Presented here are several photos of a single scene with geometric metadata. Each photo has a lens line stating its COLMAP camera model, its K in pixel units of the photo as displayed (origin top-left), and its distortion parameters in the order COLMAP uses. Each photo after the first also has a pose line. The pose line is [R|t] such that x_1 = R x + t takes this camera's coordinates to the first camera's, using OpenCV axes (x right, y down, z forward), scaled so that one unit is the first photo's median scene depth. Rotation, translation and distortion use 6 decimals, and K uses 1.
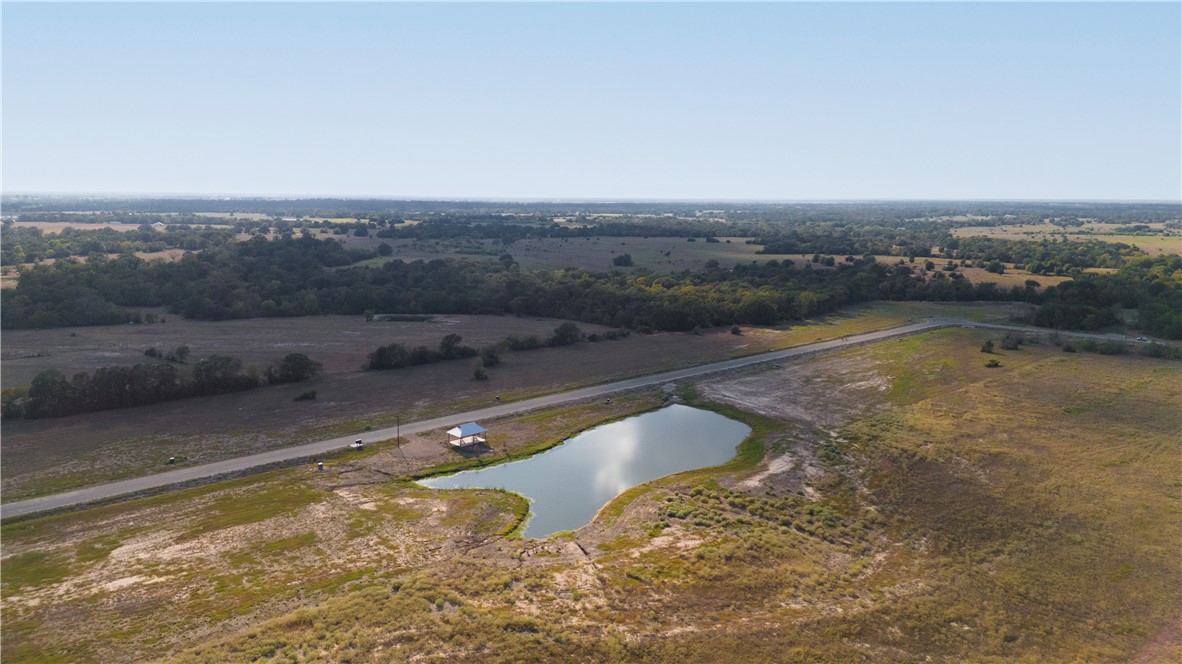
lens RADIAL K [[828.3, 0, 591.0], [0, 828.3, 332.0], [0, 0, 1]] dist [0.066516, -0.066315]
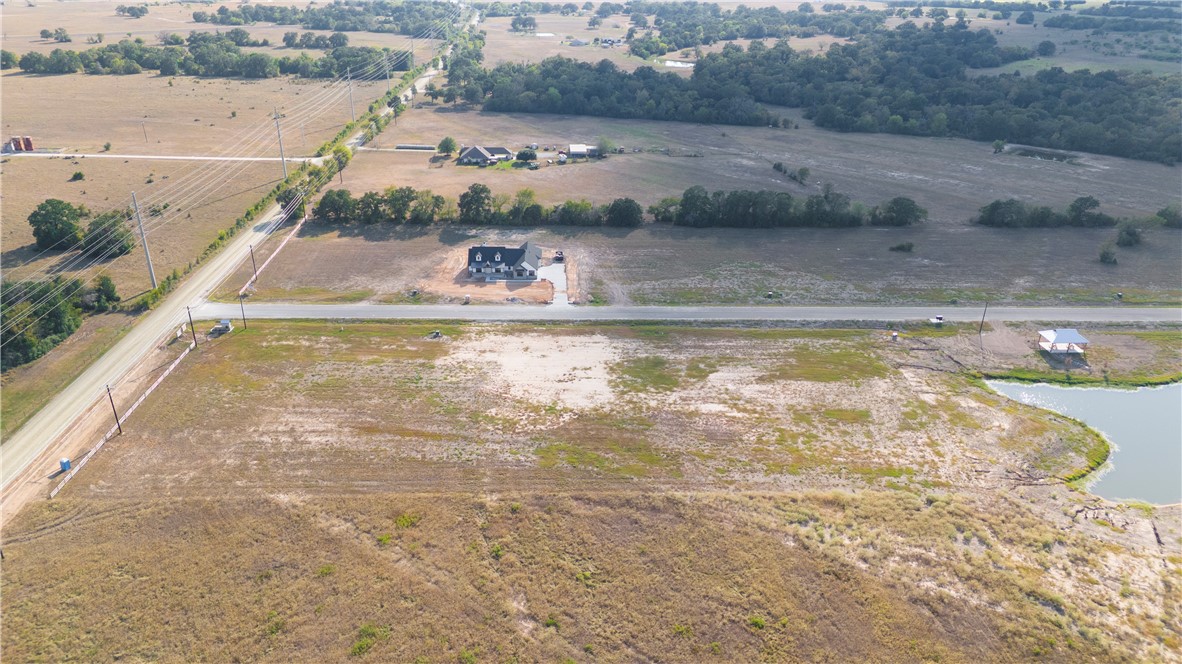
lens RADIAL K [[828.3, 0, 591.0], [0, 828.3, 332.0], [0, 0, 1]] dist [0.066516, -0.066315]
pose [[0.750904, 0.275638, -0.600139, 0.012914], [-0.112220, 0.948775, 0.295352, -0.112739], [0.650807, -0.154434, 0.743371, -0.011993]]
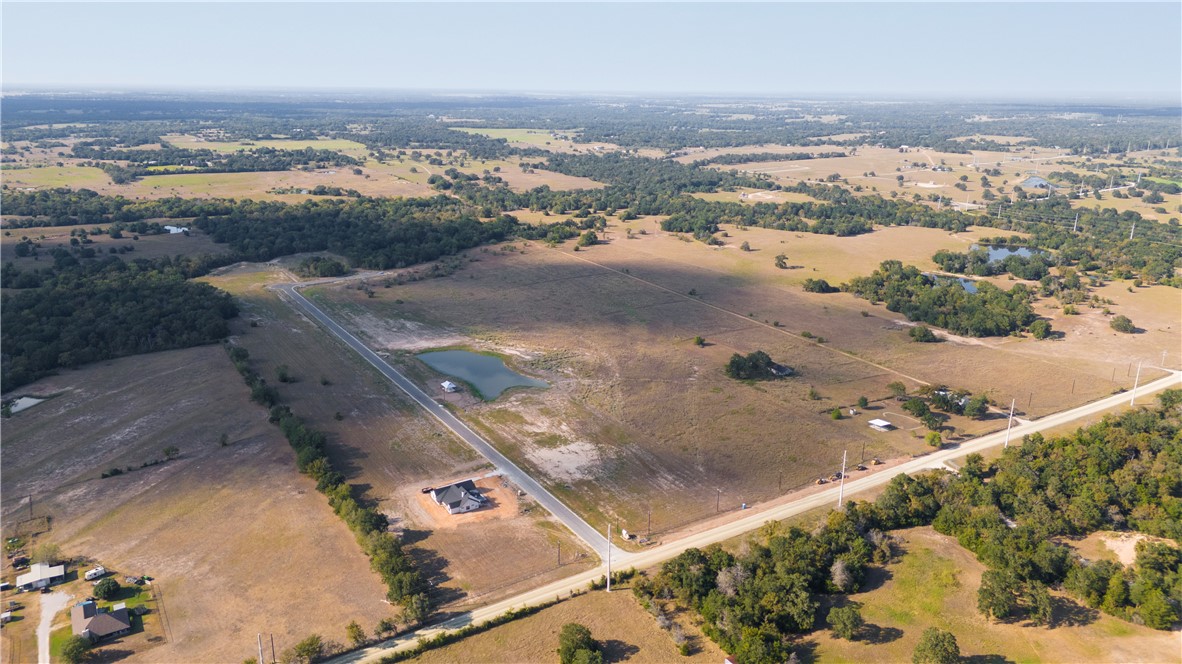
lens RADIAL K [[818.3, 0, 590.1], [0, 818.3, 351.4], [0, 0, 1]] dist [0.091974, -0.101851]
pose [[0.194477, -0.309832, 0.930689, -2.506272], [0.155178, 0.946575, 0.282694, -0.636644], [-0.968555, 0.089445, 0.232166, 0.104351]]
